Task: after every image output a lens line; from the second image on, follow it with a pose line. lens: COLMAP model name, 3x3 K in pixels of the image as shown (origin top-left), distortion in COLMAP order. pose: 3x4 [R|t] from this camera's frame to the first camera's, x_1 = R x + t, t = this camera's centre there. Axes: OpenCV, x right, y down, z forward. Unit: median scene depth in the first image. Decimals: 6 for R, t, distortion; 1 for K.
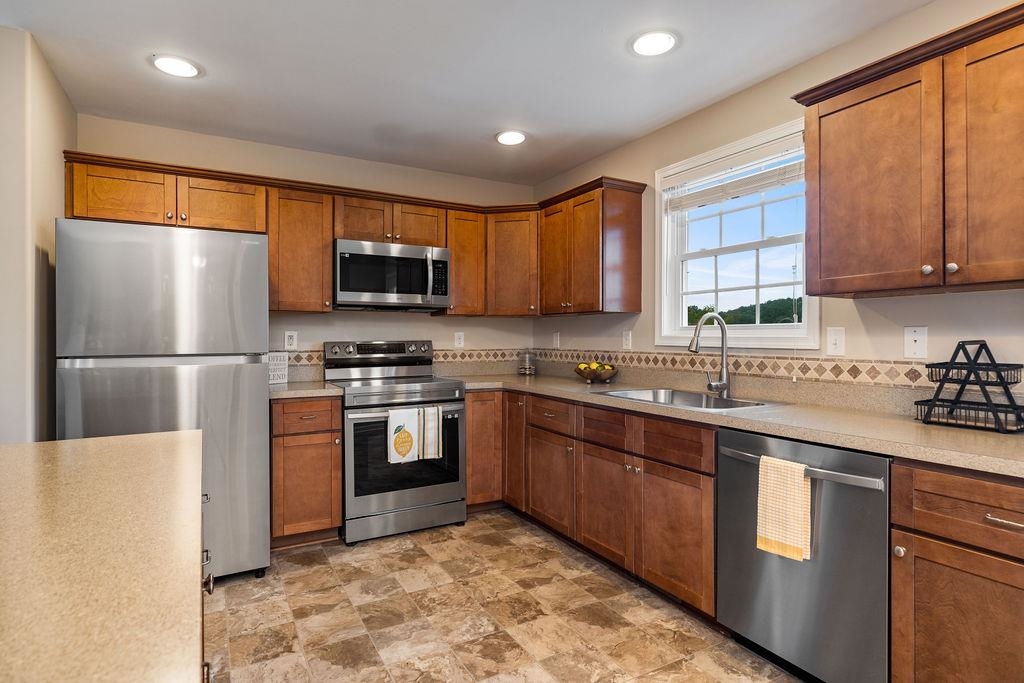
lens RADIAL K [[528.8, 0, 516.8], [0, 528.8, 342.5], [0, 0, 1]] dist [-0.001063, 0.000745]
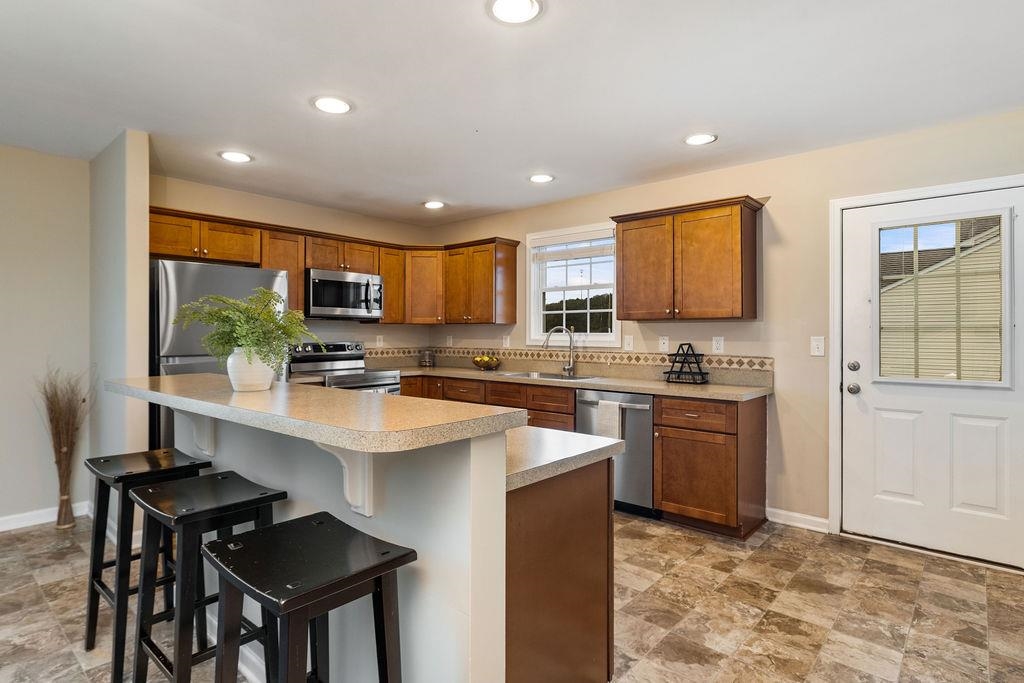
lens RADIAL K [[530.5, 0, 494.4], [0, 530.5, 338.1], [0, 0, 1]] dist [0.034995, -0.003997]
pose [[0.951285, -0.001104, 0.308311, -0.323287], [0.001654, 0.999997, -0.001522, -0.013132], [-0.308309, 0.001958, 0.951284, -0.483820]]
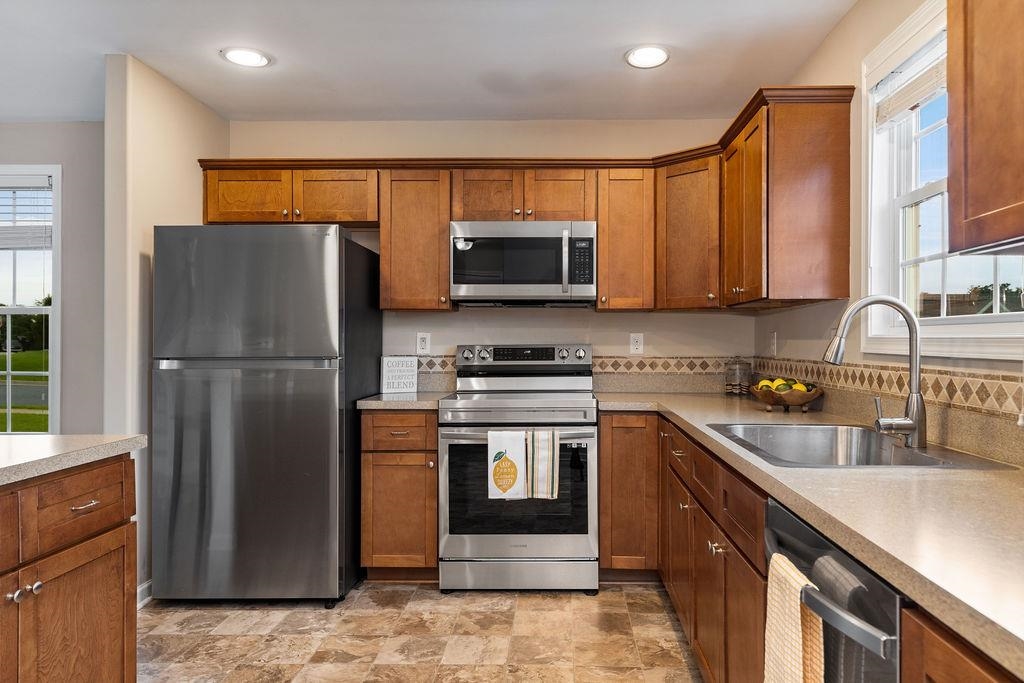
lens RADIAL K [[685.6, 0, 551.5], [0, 685.6, 338.6], [0, 0, 1]] dist [0.000484, -0.002055]
pose [[0.862400, -0.001525, -0.506225, 0.356951], [-0.005570, 0.999906, -0.012501, 0.001344], [0.506197, 0.013601, 0.862311, 0.155677]]
